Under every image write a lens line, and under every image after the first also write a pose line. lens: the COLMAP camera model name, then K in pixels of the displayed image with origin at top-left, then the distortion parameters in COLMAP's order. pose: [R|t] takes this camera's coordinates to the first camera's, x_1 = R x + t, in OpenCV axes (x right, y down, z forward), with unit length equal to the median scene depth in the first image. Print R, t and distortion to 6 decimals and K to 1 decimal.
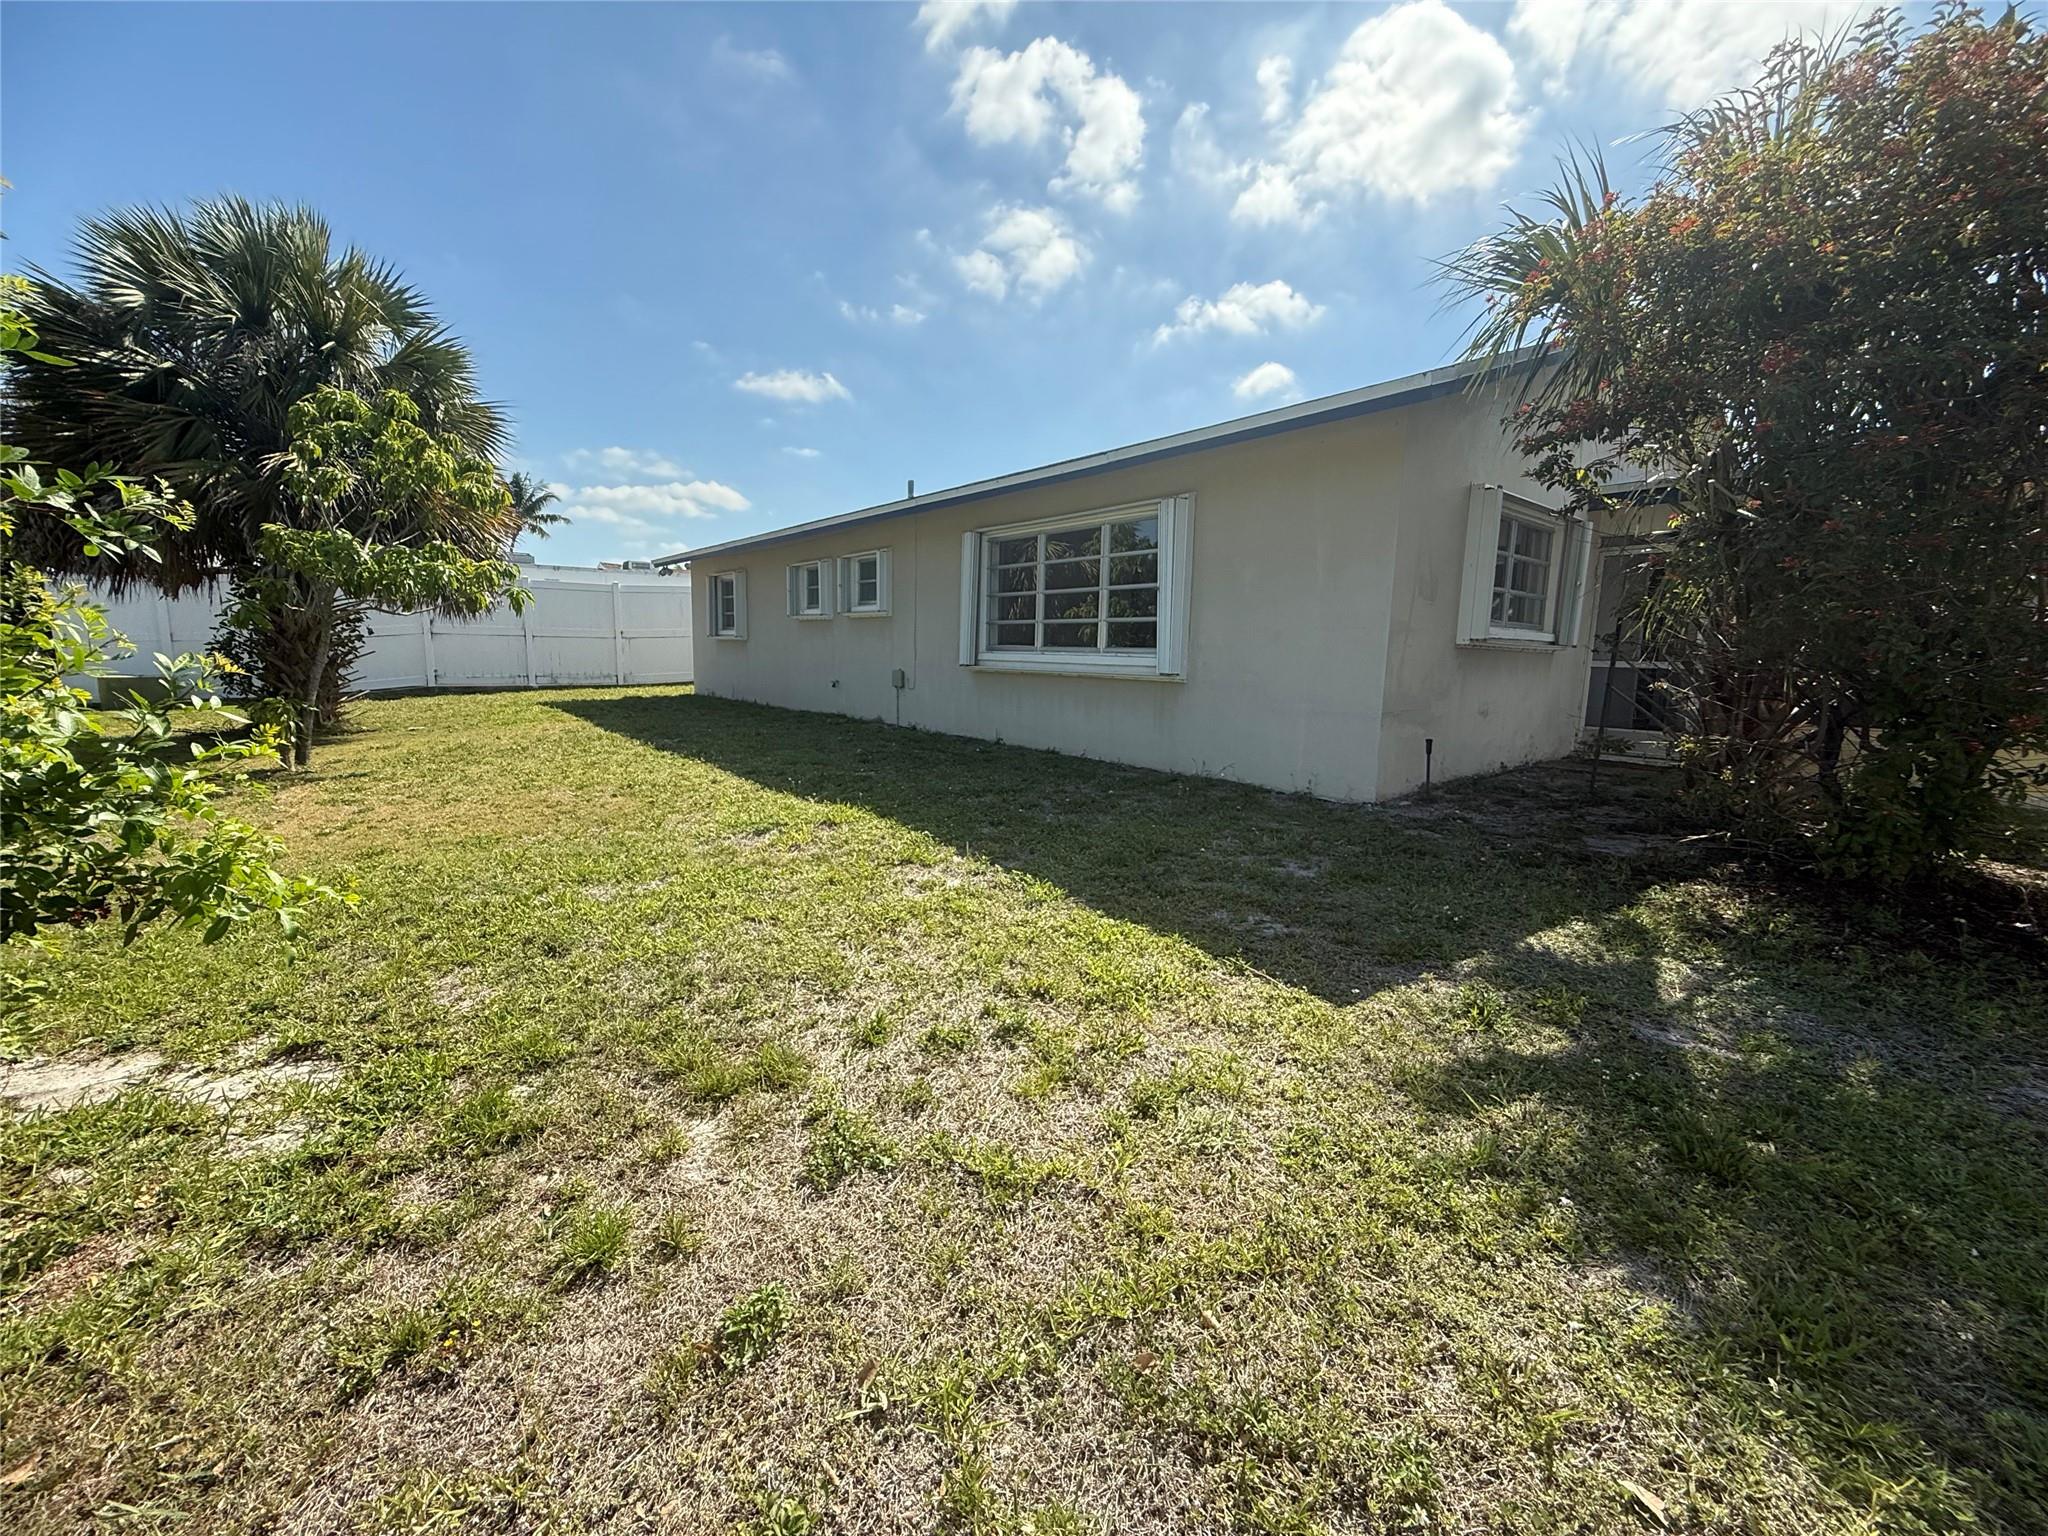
lens RADIAL K [[817.8, 0, 1025.3], [0, 817.8, 759.9], [0, 0, 1]] dist [-0.003258, 0.000644]
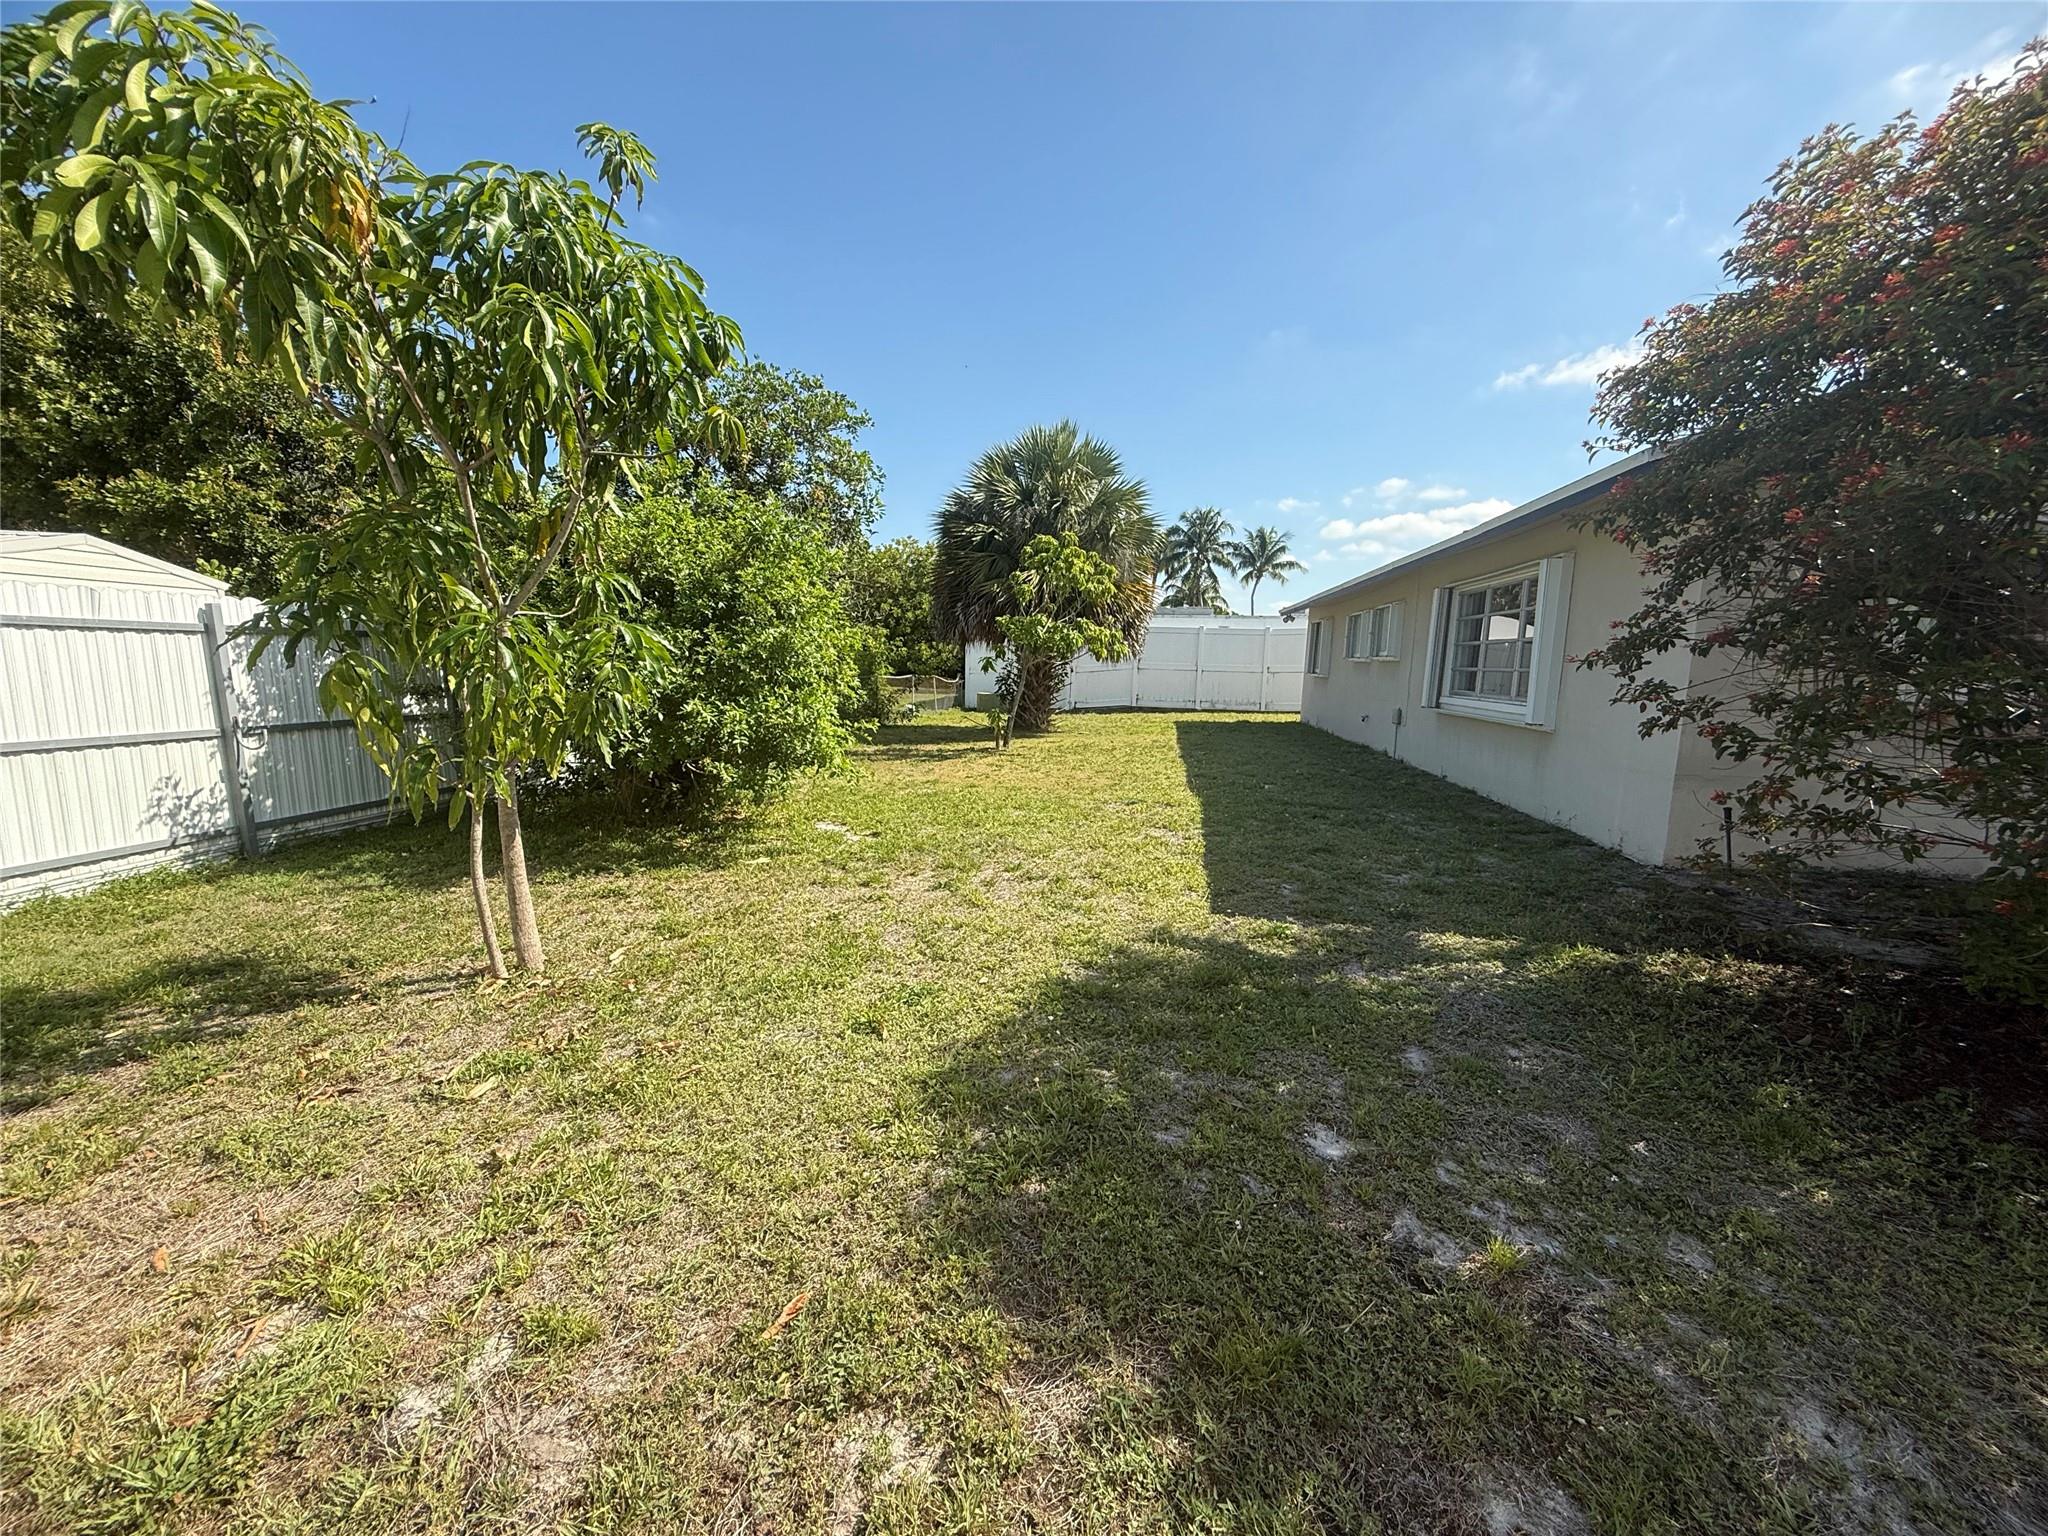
lens RADIAL K [[817.8, 0, 1015.5], [0, 817.8, 778.3], [0, 0, 1]] dist [-0.003258, 0.000644]
pose [[0.649936, 0.107013, -0.752417, 0.410390], [-0.114614, 0.992515, 0.042157, -0.003639], [0.751297, 0.058839, 0.657336, -0.141284]]
